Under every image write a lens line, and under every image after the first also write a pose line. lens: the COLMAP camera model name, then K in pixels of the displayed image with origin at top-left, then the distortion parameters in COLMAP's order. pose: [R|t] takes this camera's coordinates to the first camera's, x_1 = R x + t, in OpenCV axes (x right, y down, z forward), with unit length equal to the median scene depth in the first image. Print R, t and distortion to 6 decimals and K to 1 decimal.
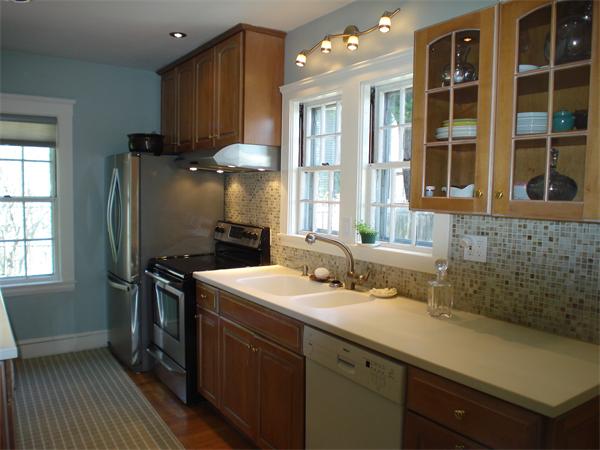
lens RADIAL K [[486.6, 0, 297.6], [0, 486.6, 226.9], [0, 0, 1]] dist [-0.070132, 0.026477]
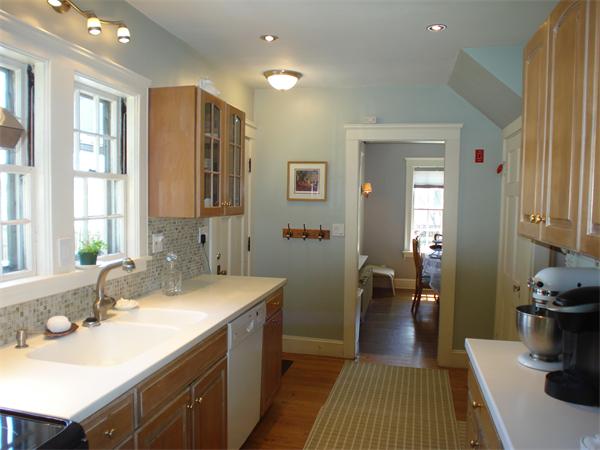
lens RADIAL K [[486.6, 0, 300.5], [0, 486.6, 226.2], [0, 0, 1]] dist [-0.070132, 0.026477]
pose [[-0.676304, -0.063435, 0.733886, -0.907486], [0.033453, 0.992612, 0.116627, -0.148418], [-0.735863, 0.103426, -0.669185, 1.596413]]
